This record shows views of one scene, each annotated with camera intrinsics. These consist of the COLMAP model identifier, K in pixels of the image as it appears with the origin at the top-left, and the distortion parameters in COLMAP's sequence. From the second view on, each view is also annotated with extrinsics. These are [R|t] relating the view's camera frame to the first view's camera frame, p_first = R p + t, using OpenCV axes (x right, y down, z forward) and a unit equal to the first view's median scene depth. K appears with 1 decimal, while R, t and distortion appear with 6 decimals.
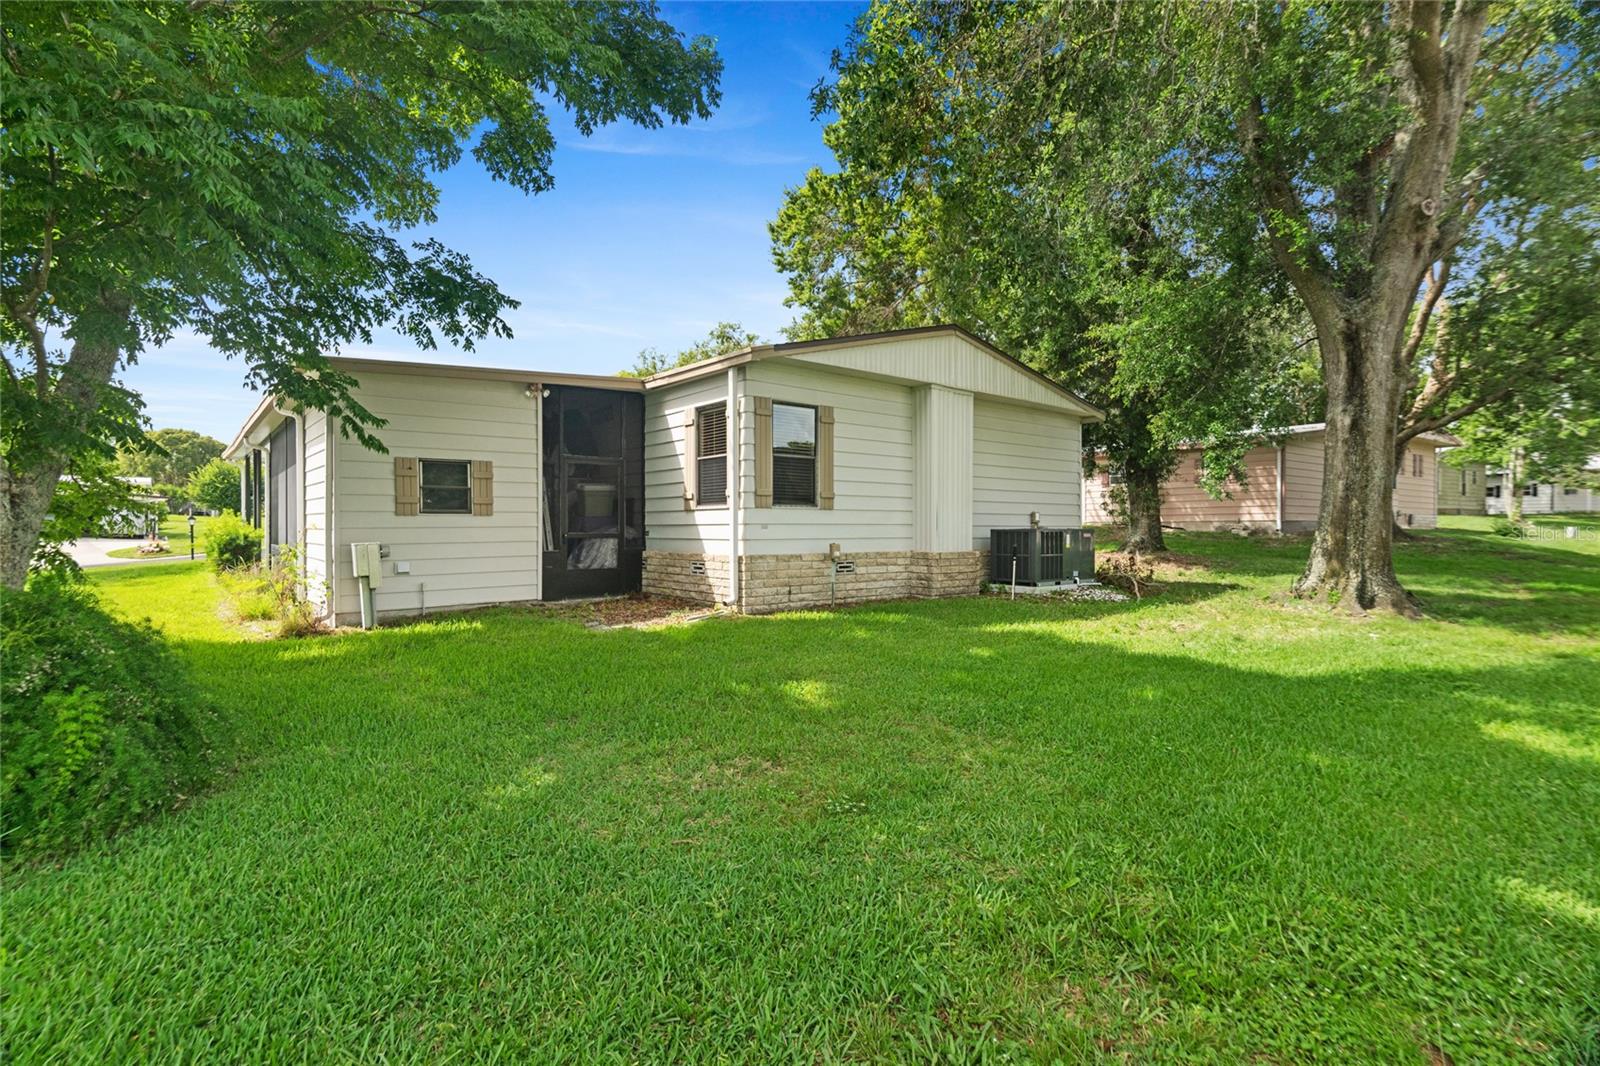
lens RADIAL K [[738.6, 0, 776.7], [0, 738.6, 528.1], [0, 0, 1]] dist [0.009250, -0.004839]
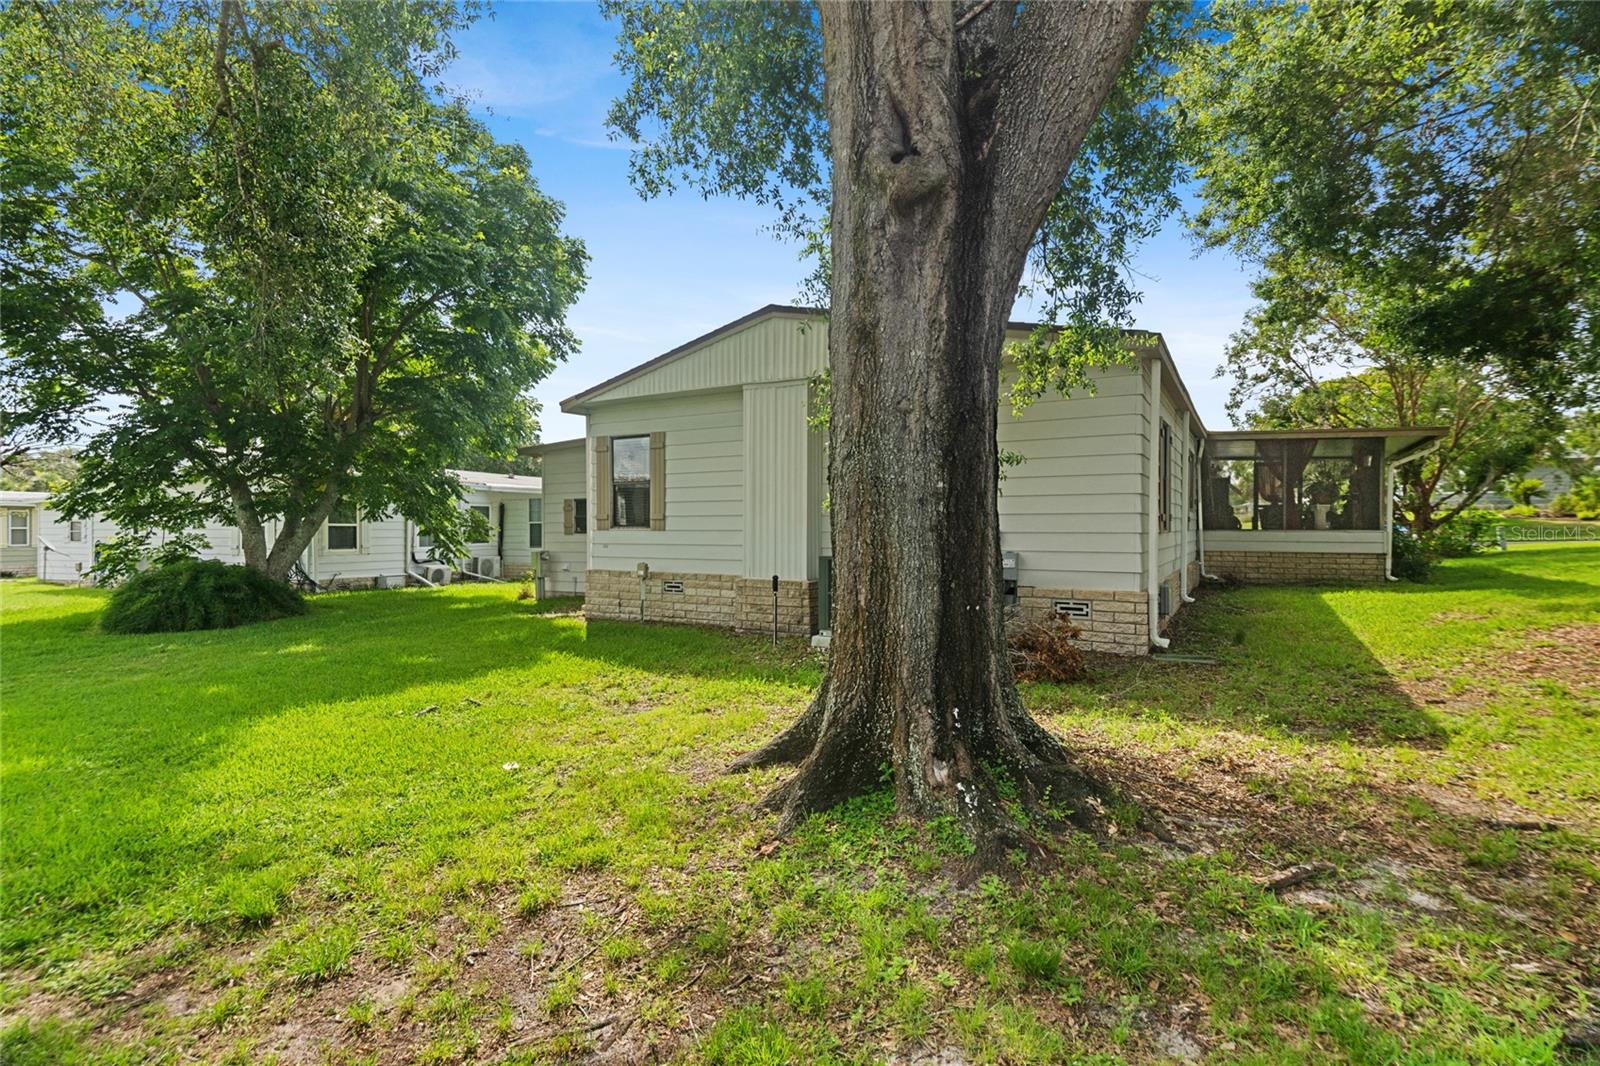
lens RADIAL K [[738.6, 0, 803.7], [0, 738.6, 529.9], [0, 0, 1]] dist [0.009250, -0.004839]
pose [[0.385324, 0.001085, -0.922781, 1.061495], [-0.001468, 0.999999, 0.000562, -0.025431], [0.922780, 0.001138, 0.385326, 0.744494]]
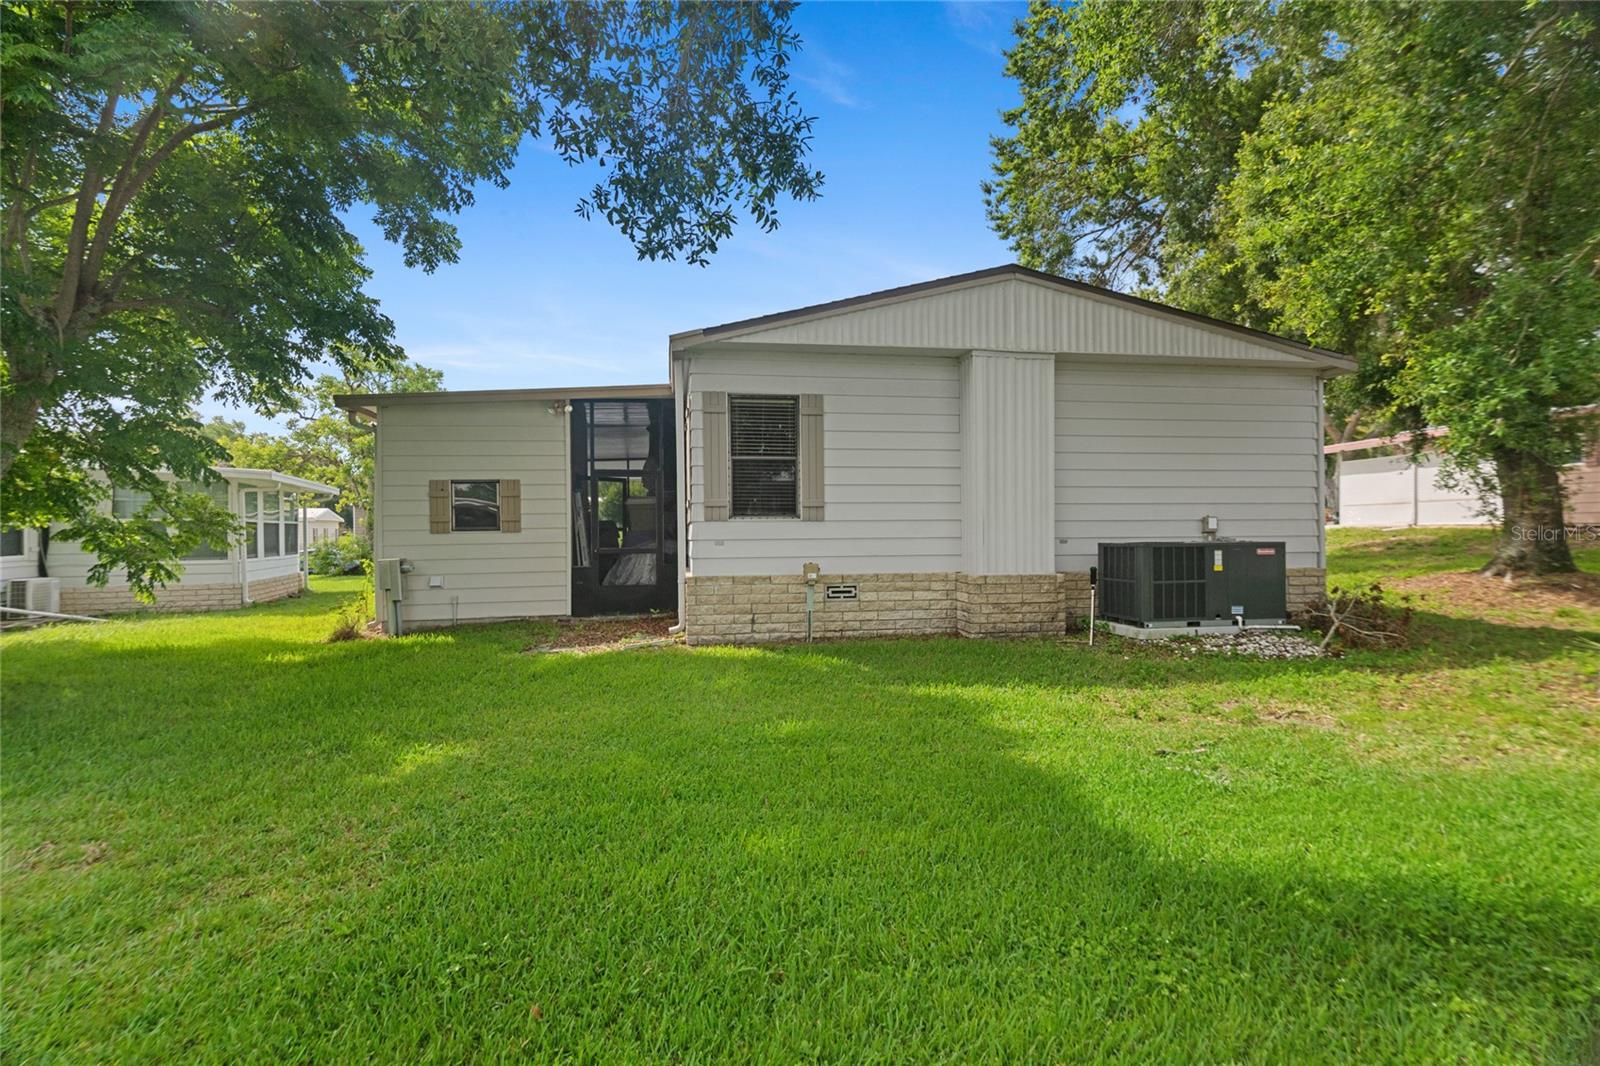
lens RADIAL K [[738.6, 0, 793.8], [0, 738.6, 534.6], [0, 0, 1]] dist [0.009250, -0.004839]
pose [[0.876920, -0.006556, -0.480591, 0.417542], [0.008672, 0.999960, 0.002184, -0.011598], [0.480557, -0.006083, 0.876942, 0.260401]]
